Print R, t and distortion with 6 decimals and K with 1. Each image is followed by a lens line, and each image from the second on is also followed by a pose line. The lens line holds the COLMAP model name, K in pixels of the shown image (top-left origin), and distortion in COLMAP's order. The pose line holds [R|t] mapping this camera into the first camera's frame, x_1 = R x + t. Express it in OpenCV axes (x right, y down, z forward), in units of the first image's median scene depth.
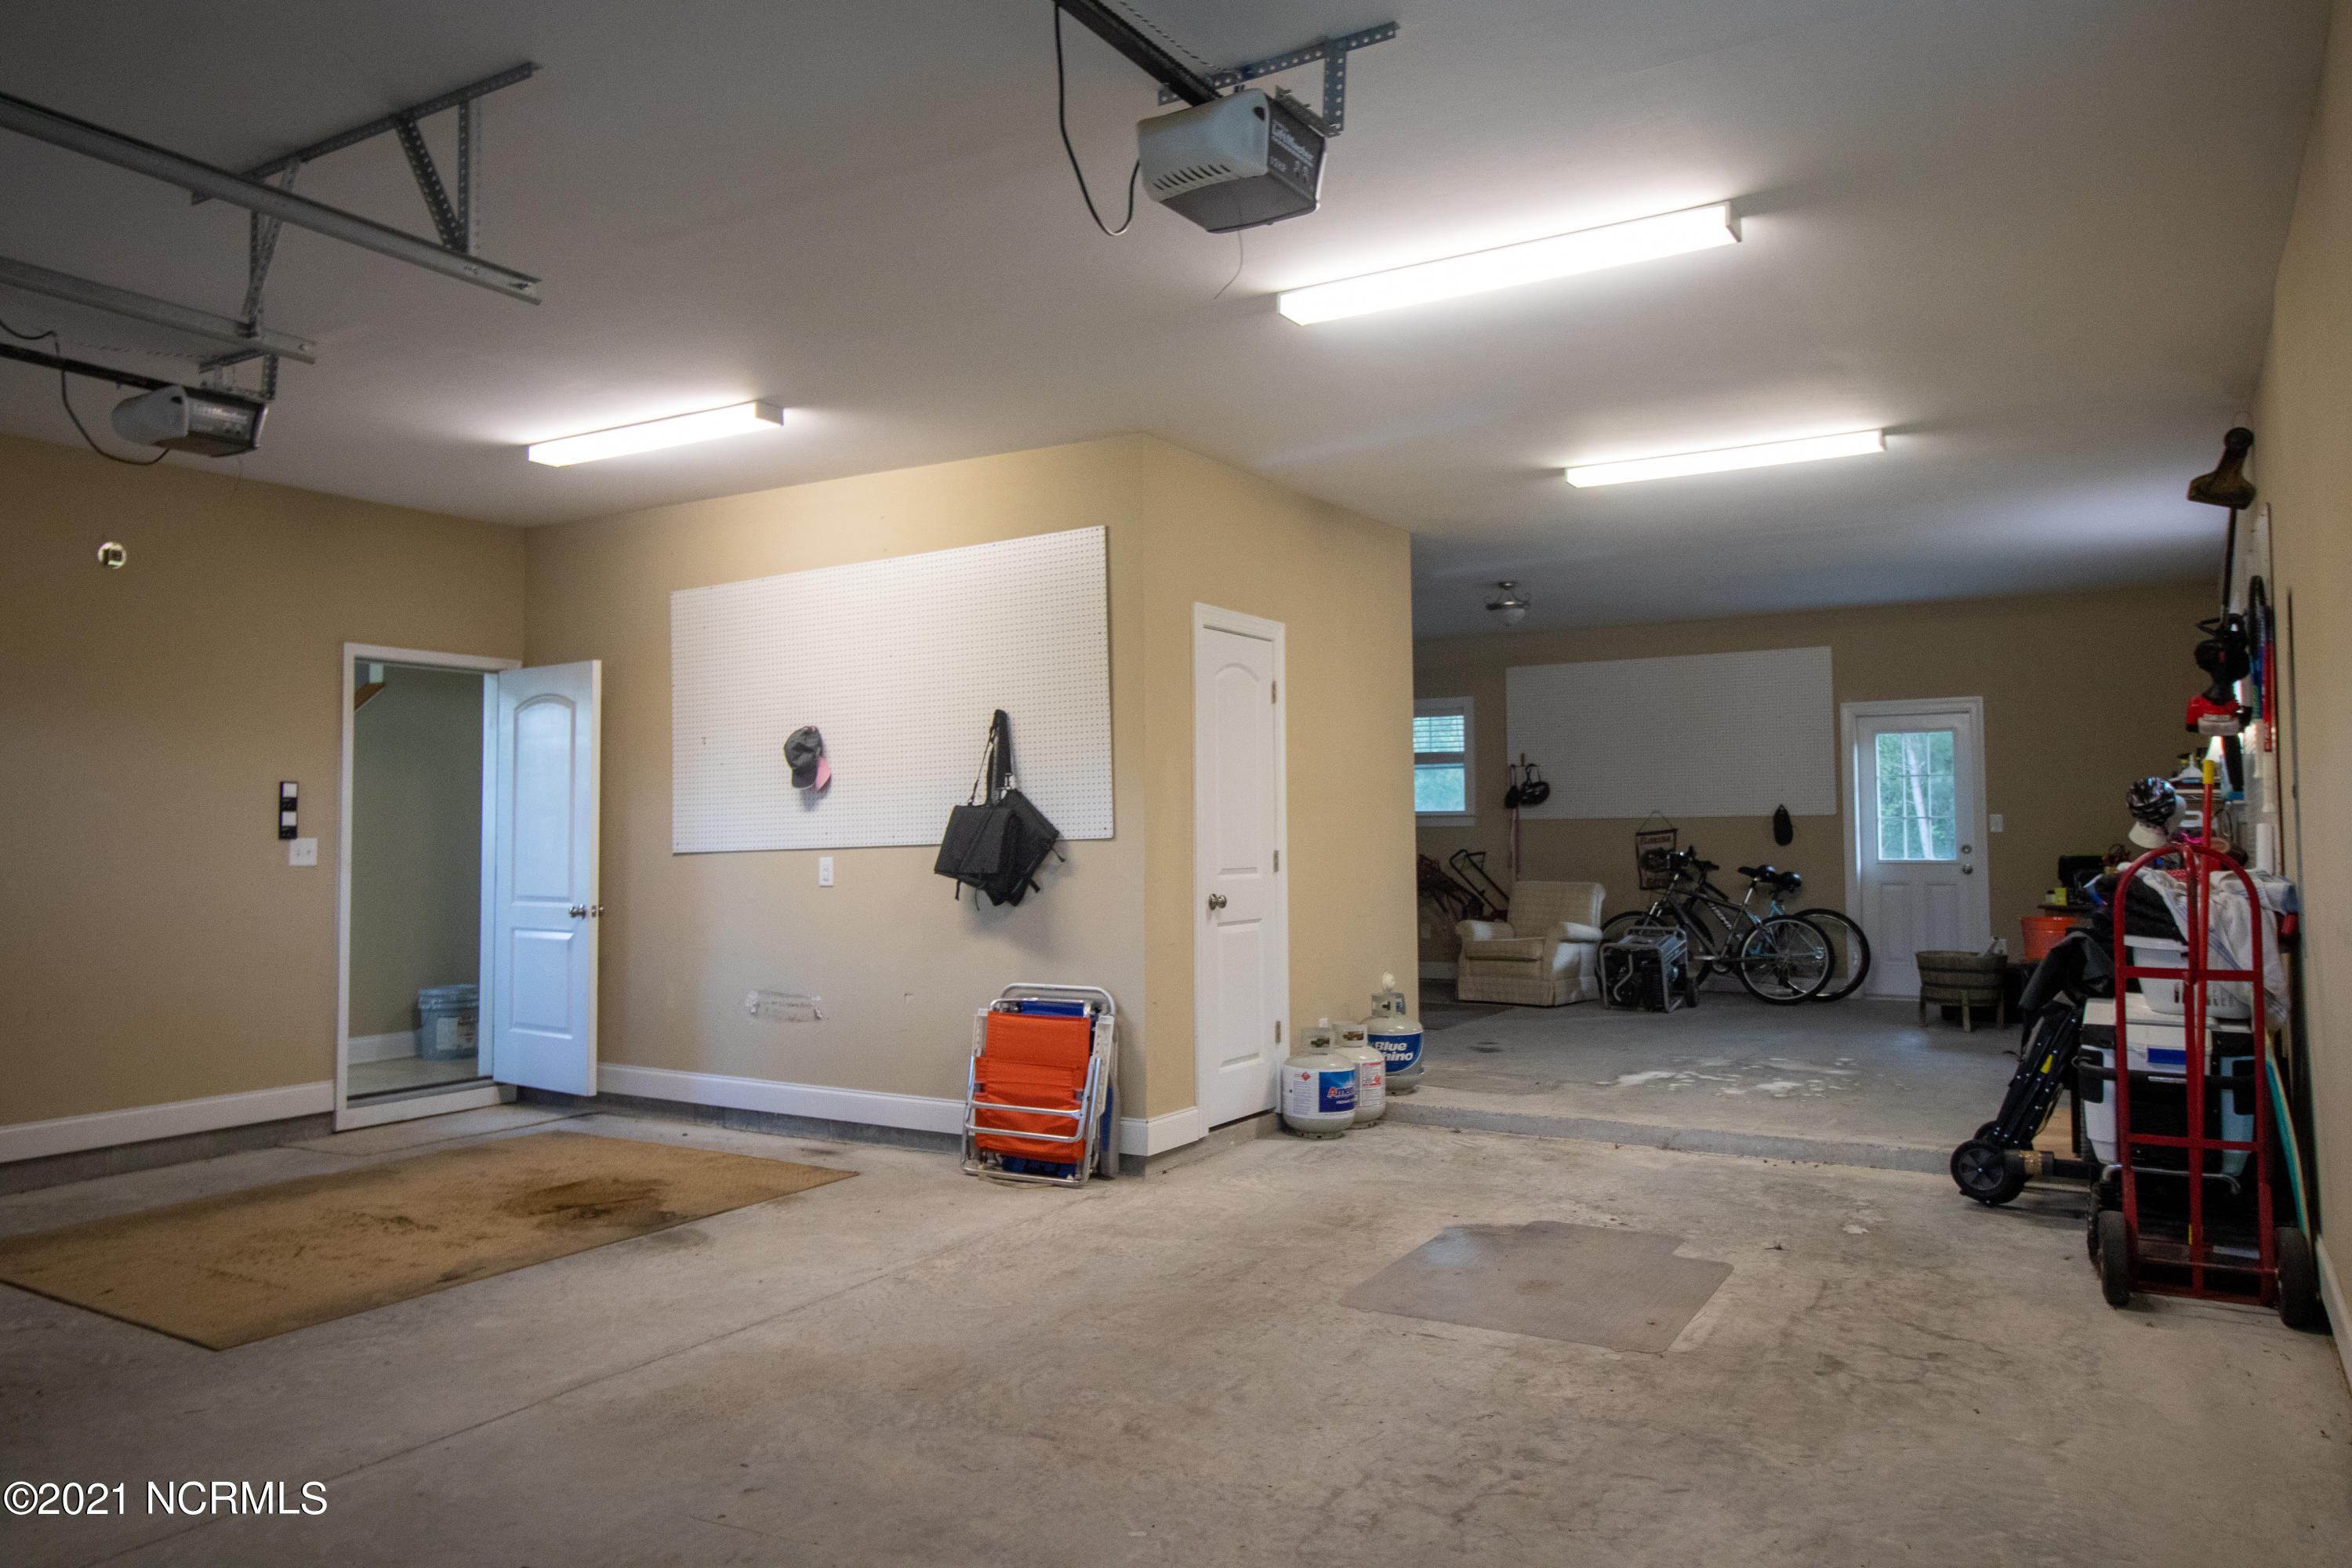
lens RADIAL K [[1650.3, 0, 1176.0], [0, 1650.3, 784.0], [0, 0, 1]] dist [0.044037, -0.002071]
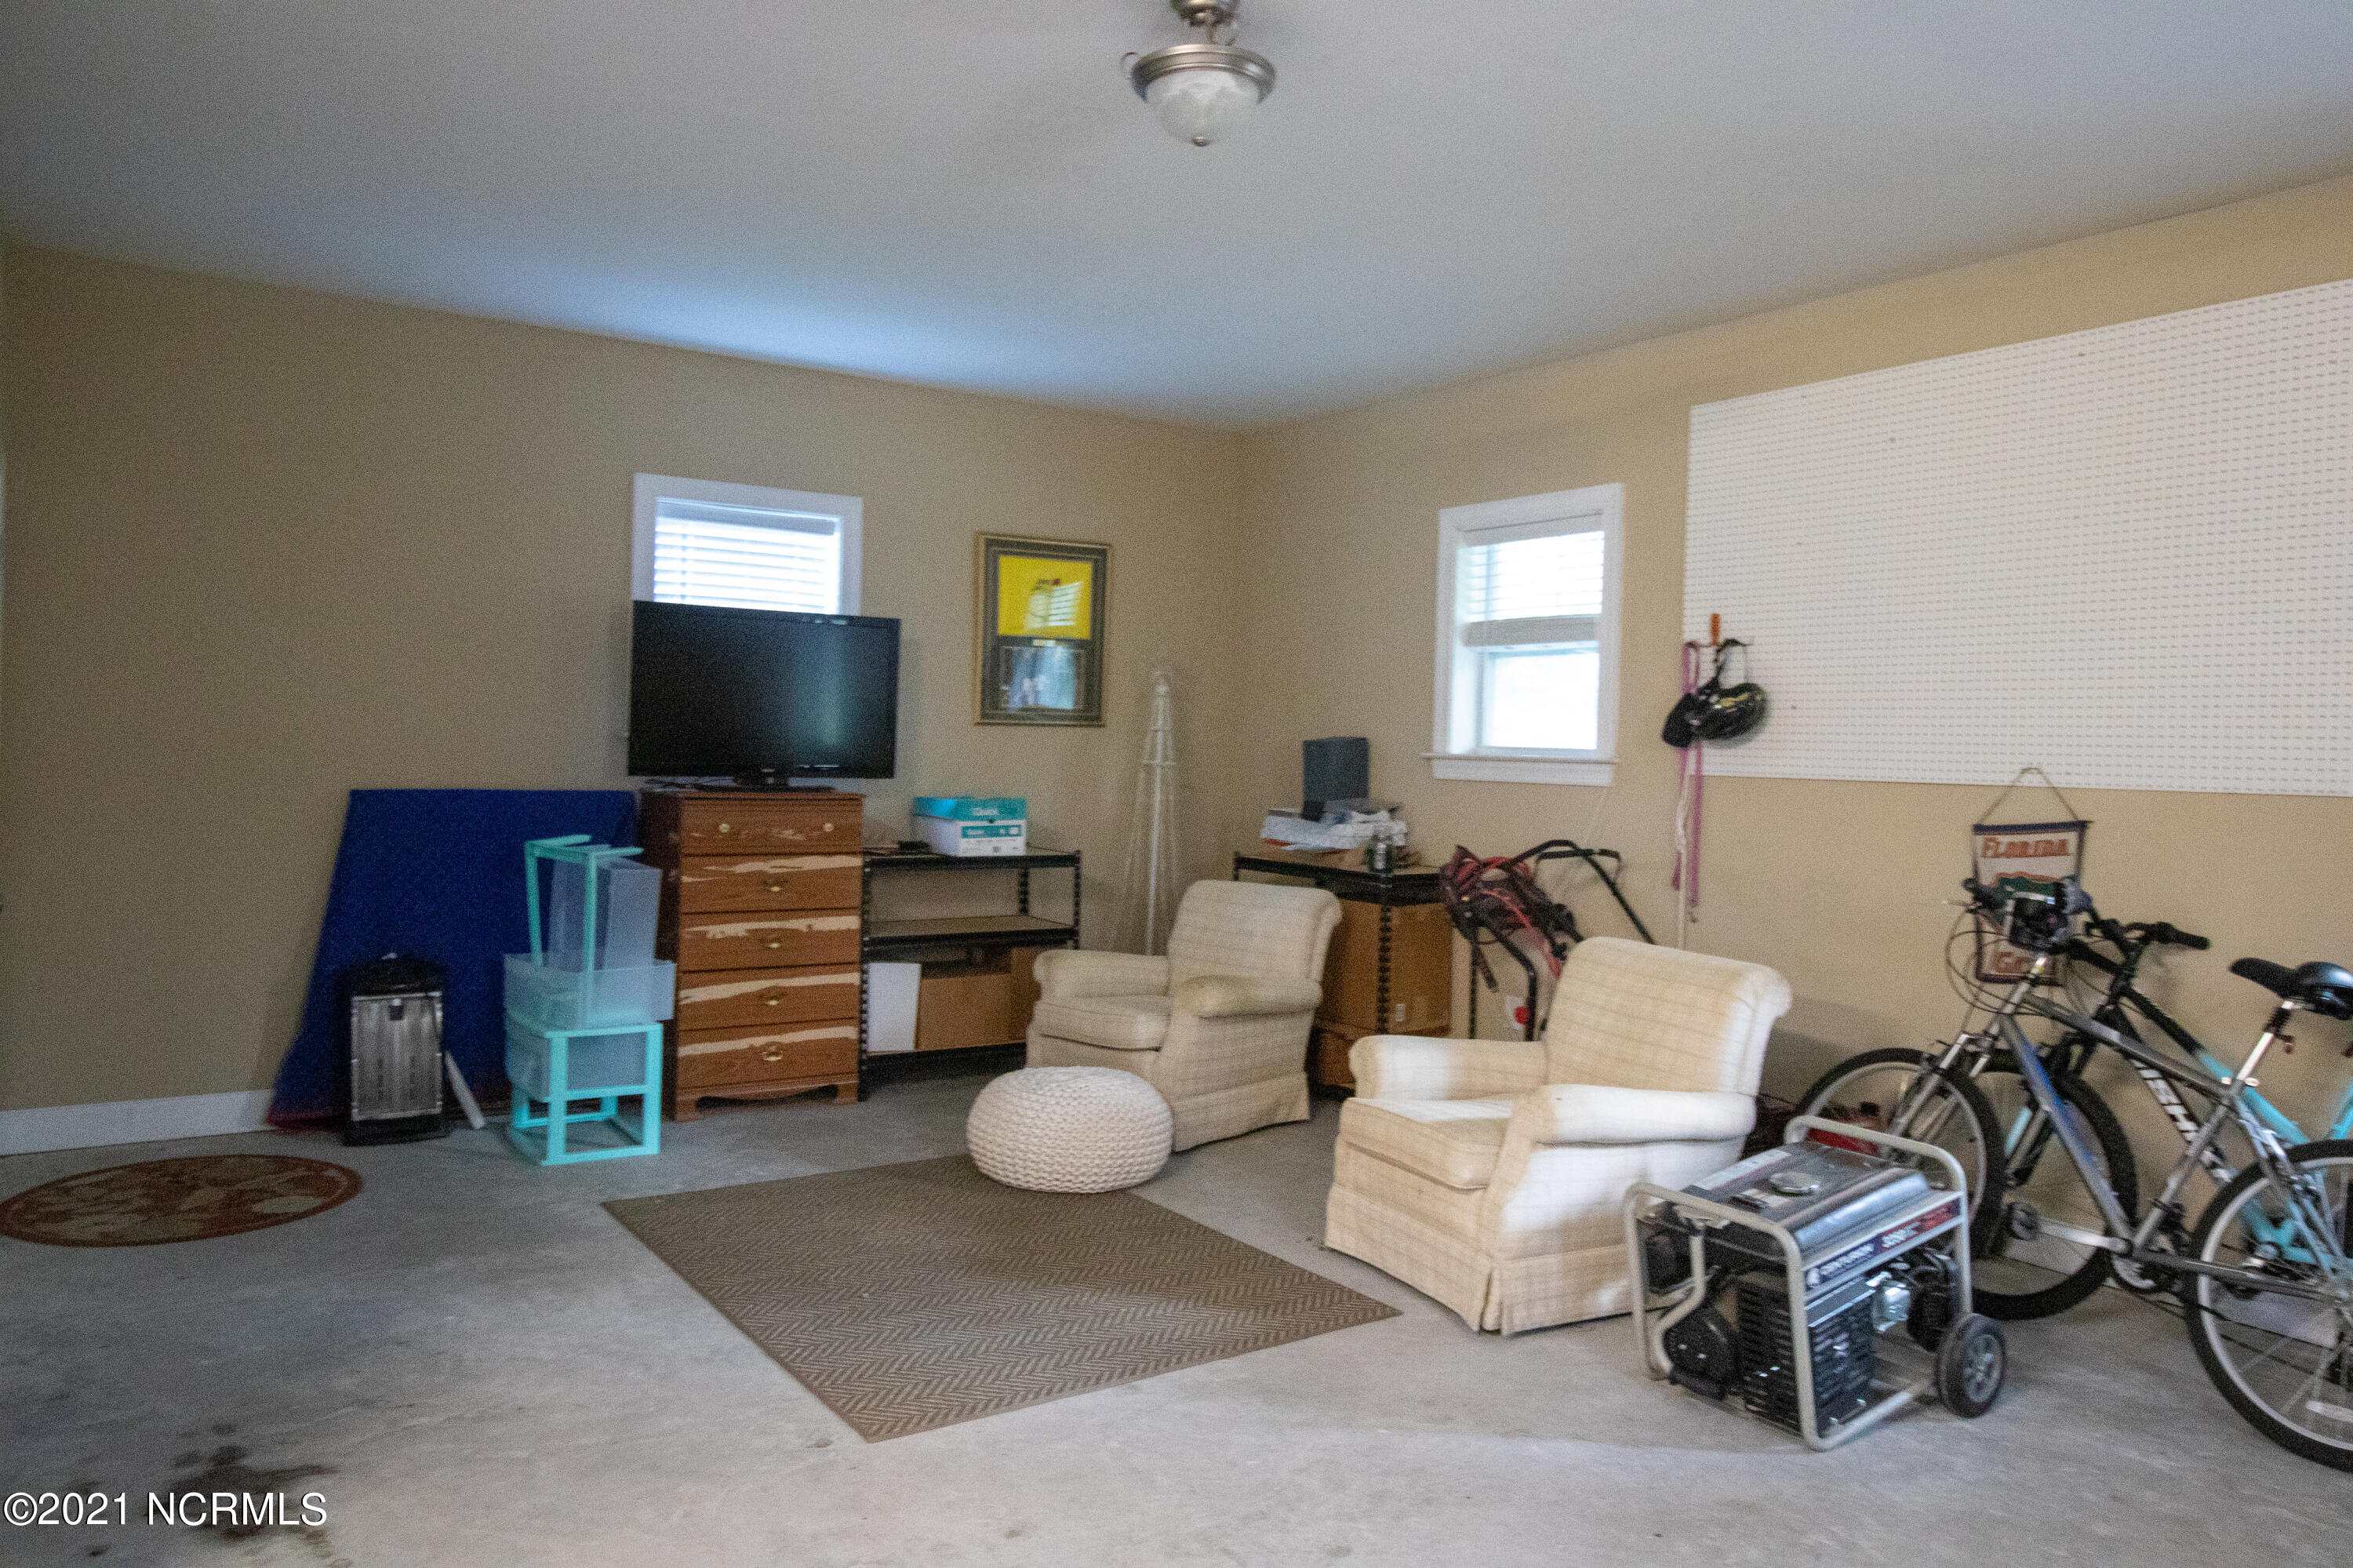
lens RADIAL K [[1651.1, 0, 1176.5], [0, 1651.1, 784.0], [0, 0, 1]] dist [0.044037, -0.002071]
pose [[0.913515, 0.039692, -0.404865, 0.258239], [-0.019203, 0.998327, 0.054545, 0.003648], [0.406352, -0.042053, 0.912748, 0.573836]]
